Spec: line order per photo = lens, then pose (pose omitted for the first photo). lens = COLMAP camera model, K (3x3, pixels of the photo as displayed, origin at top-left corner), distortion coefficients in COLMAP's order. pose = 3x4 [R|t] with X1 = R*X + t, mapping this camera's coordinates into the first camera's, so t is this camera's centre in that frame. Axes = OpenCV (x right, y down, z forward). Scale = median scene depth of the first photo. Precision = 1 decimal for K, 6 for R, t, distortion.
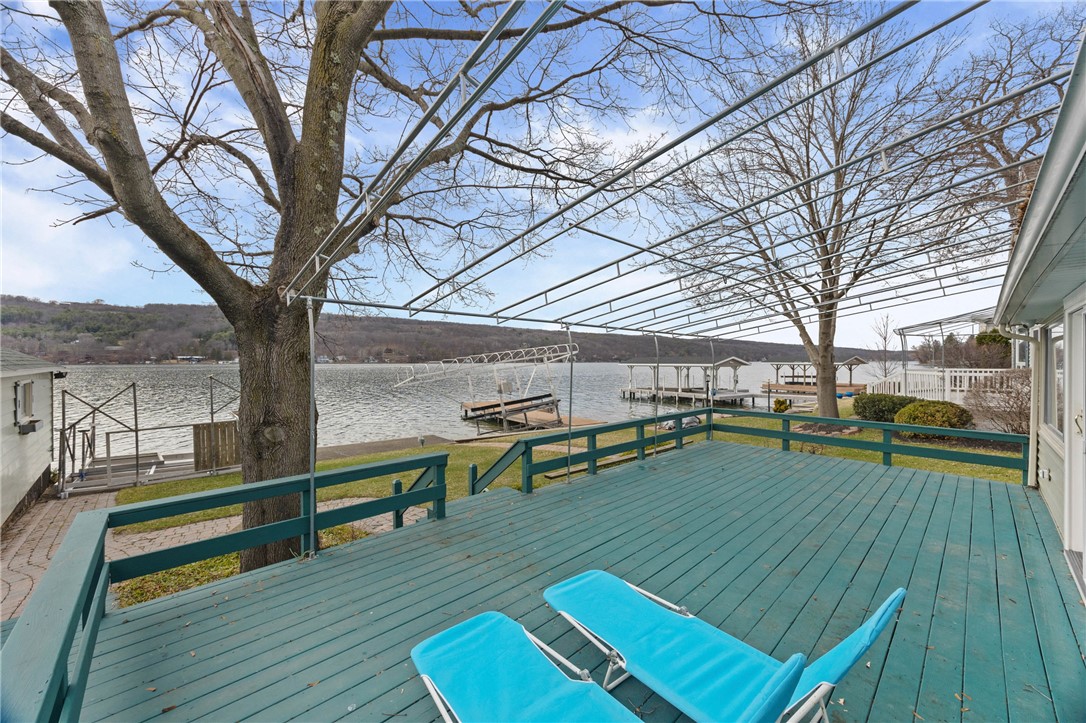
lens RADIAL K [[418.7, 0, 545.4], [0, 418.7, 365.3], [0, 0, 1]] dist [-0.001310, -0.000520]
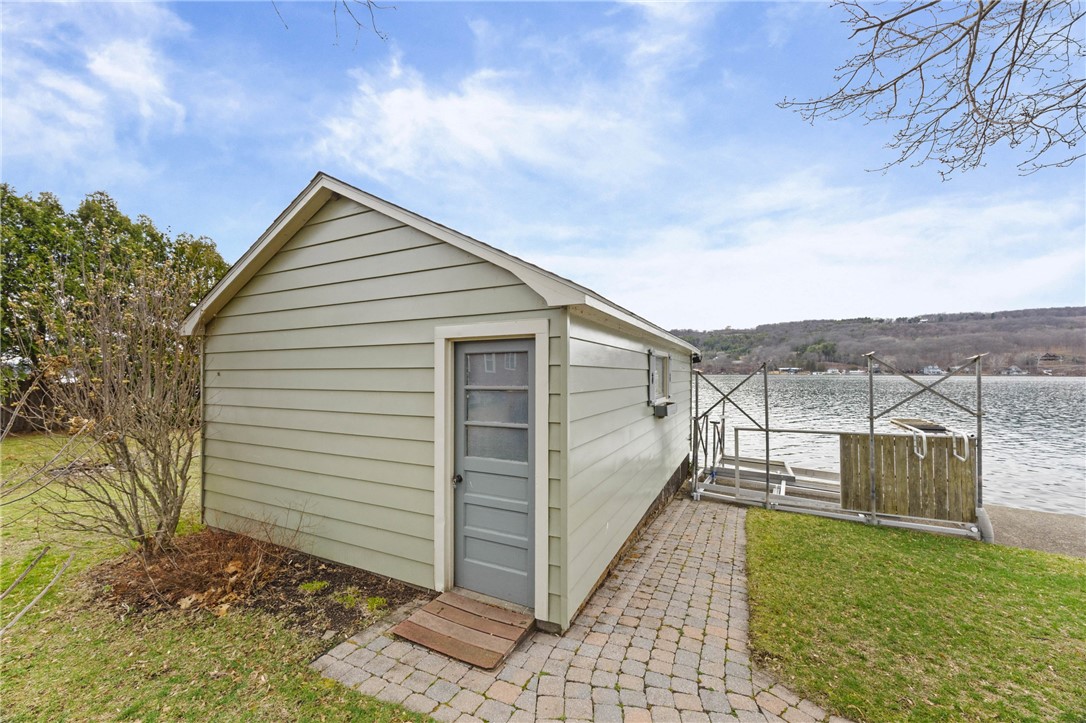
lens RADIAL K [[418.7, 0, 545.4], [0, 418.7, 365.3], [0, 0, 1]] dist [-0.001310, -0.000520]
pose [[0.333969, -0.011428, -0.942515, -0.395380], [-0.015079, 0.999734, -0.017465, 0.057749], [0.942464, 0.020045, 0.333707, 0.369400]]
